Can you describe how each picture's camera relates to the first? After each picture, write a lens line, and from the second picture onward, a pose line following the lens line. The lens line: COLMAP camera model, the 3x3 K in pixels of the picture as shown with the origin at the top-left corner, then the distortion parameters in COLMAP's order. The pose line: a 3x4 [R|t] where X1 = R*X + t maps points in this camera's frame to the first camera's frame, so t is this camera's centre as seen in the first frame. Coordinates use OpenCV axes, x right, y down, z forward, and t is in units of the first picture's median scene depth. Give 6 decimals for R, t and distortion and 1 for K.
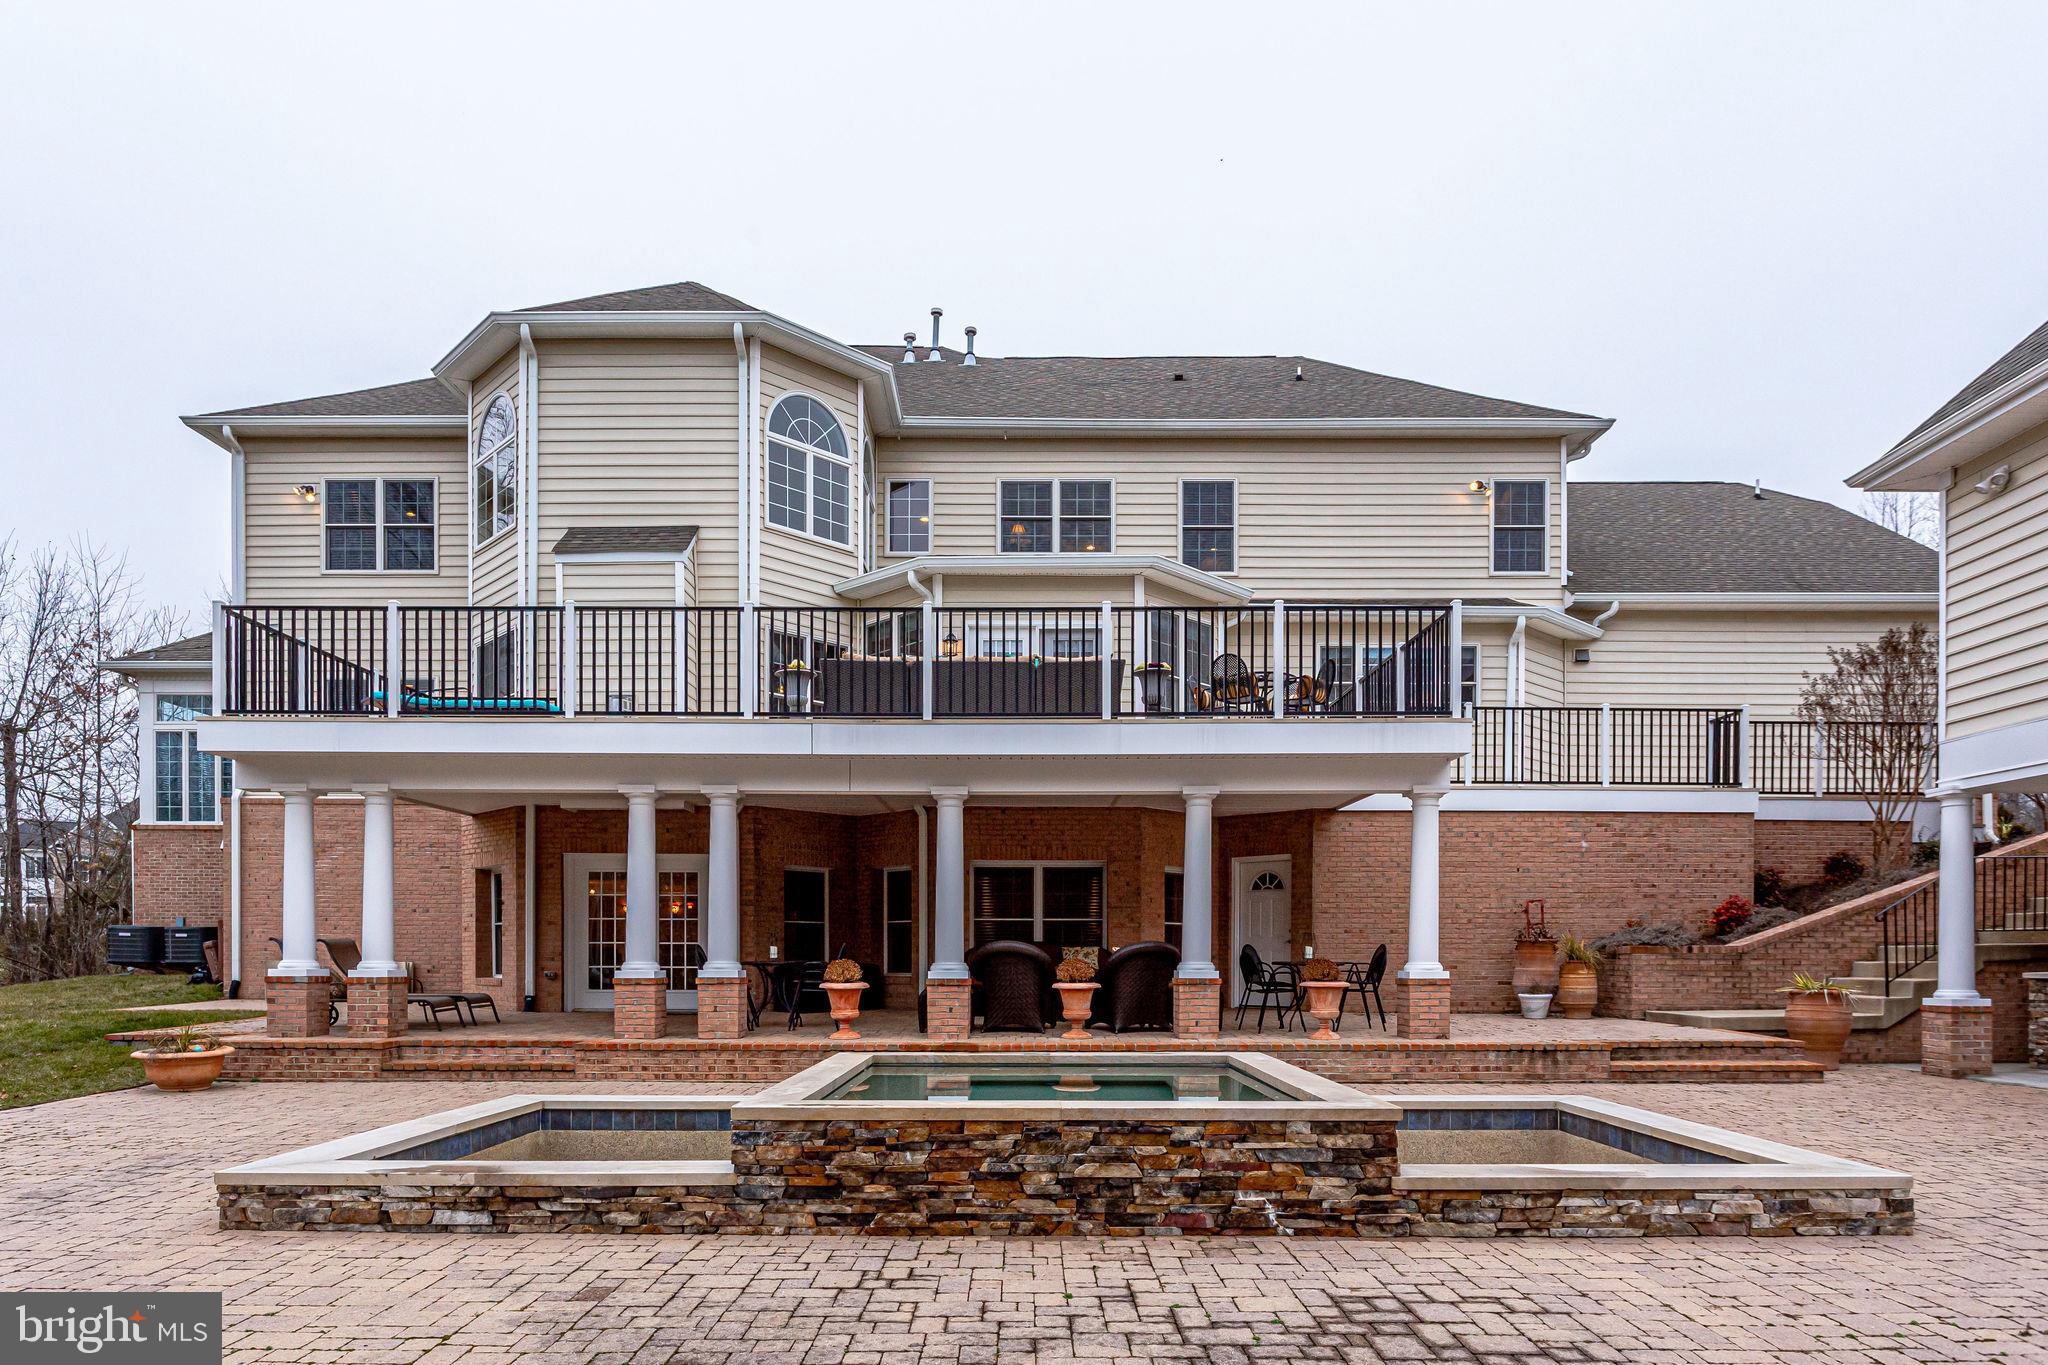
lens RADIAL K [[1233.4, 0, 1024.0], [0, 1233.4, 682.5], [0, 0, 1]] dist [-0.005450, -0.000888]
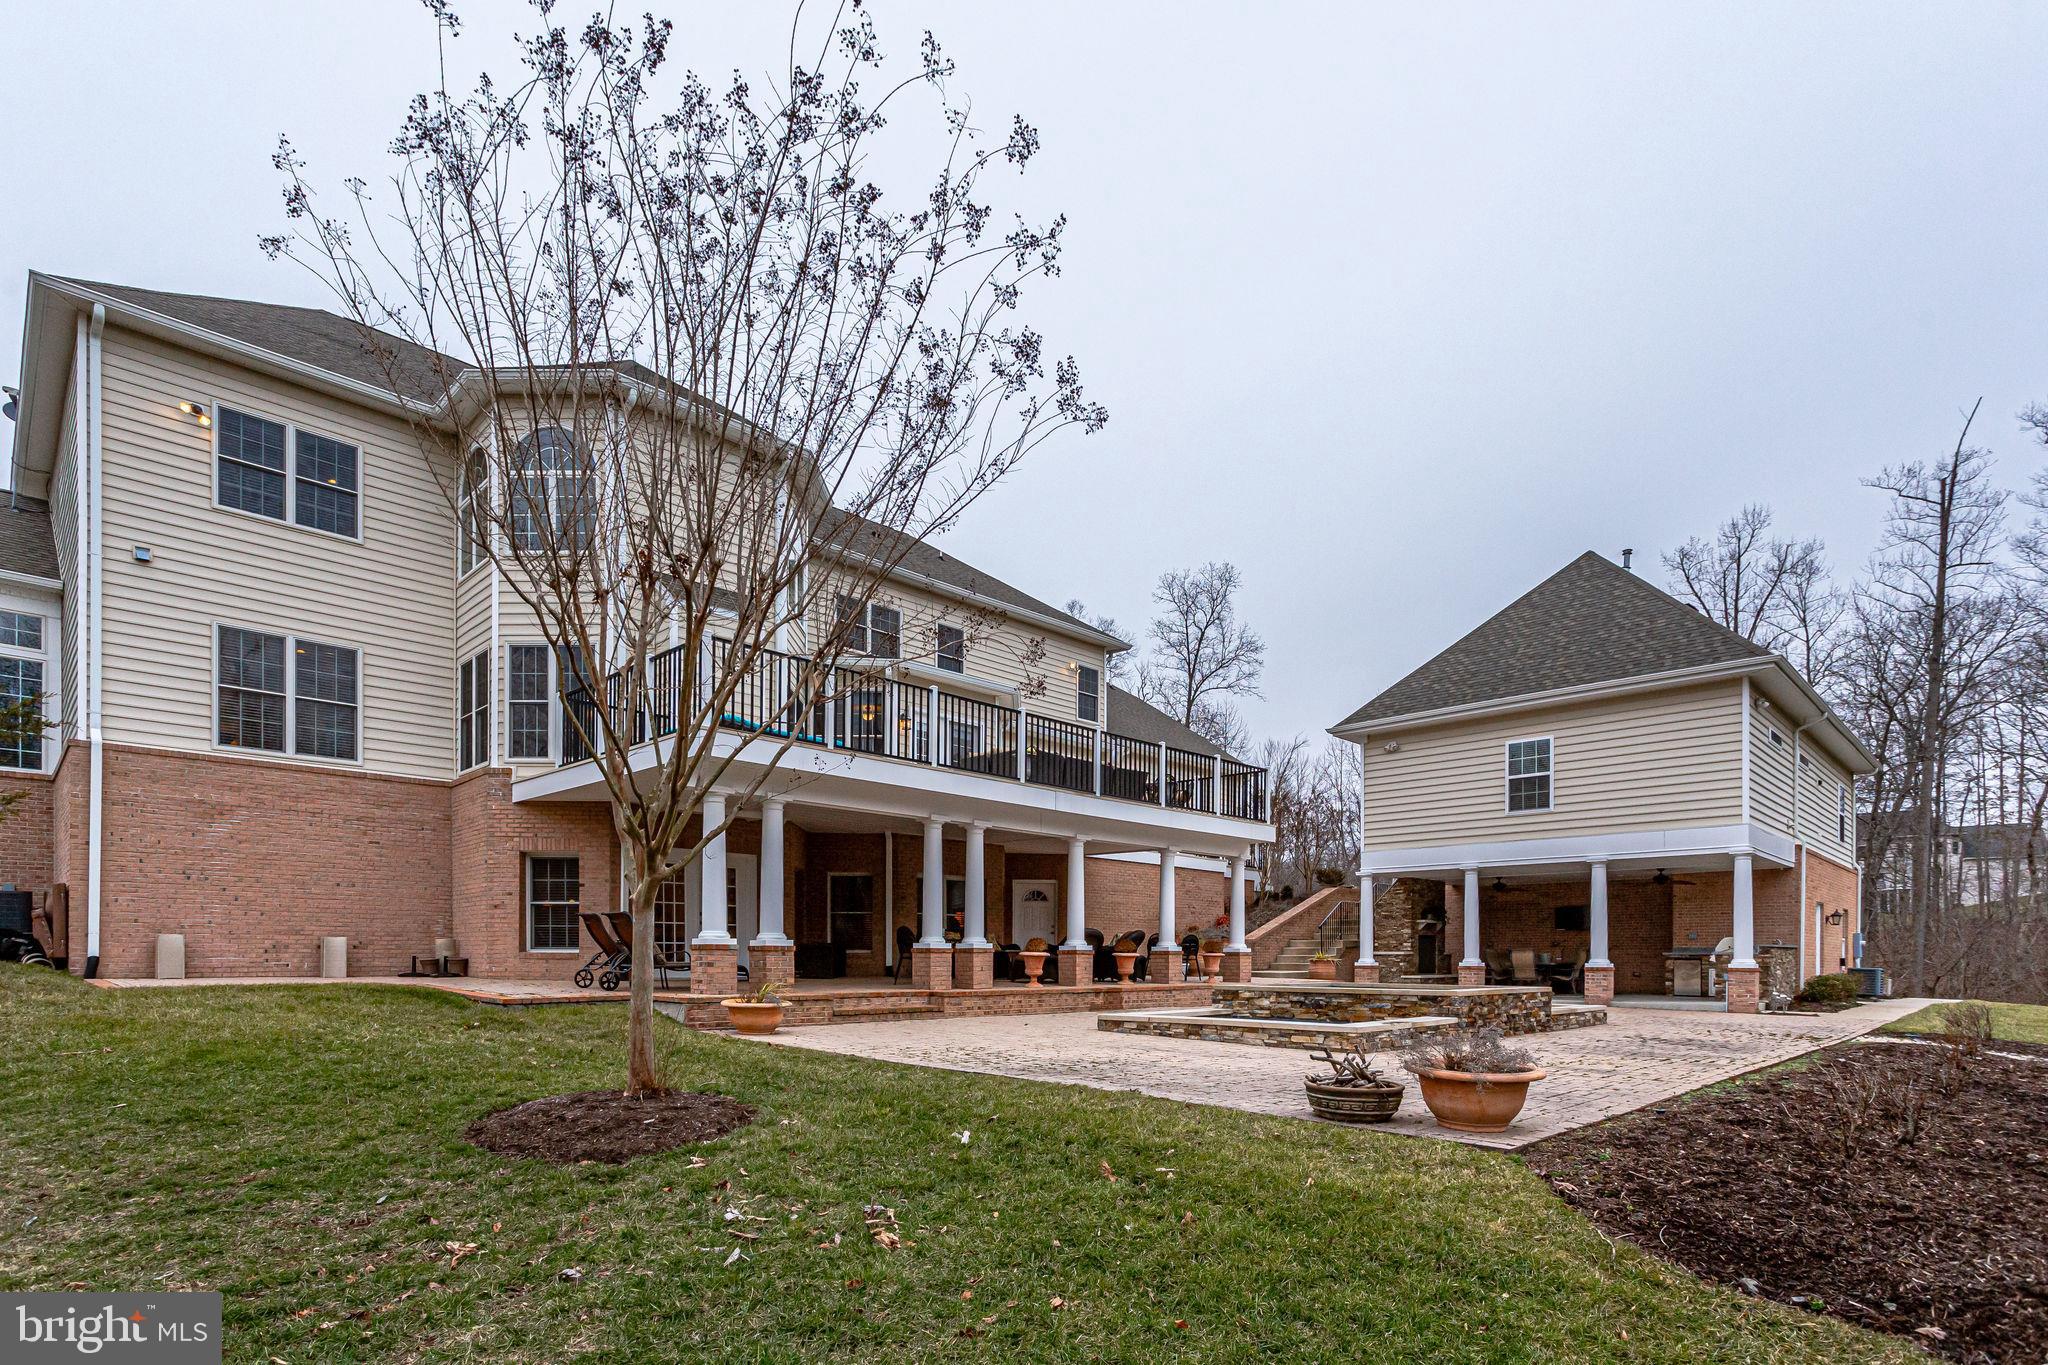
lens RADIAL K [[1071.5, 0, 988.5], [0, 1071.5, 610.9], [0, 0, 1]] dist [0.006410, -0.000320]
pose [[0.695476, 0.225354, 0.682297, -1.077706], [-0.162987, 0.974272, -0.155655, 0.028062], [-0.699820, -0.002951, 0.714313, 0.023603]]
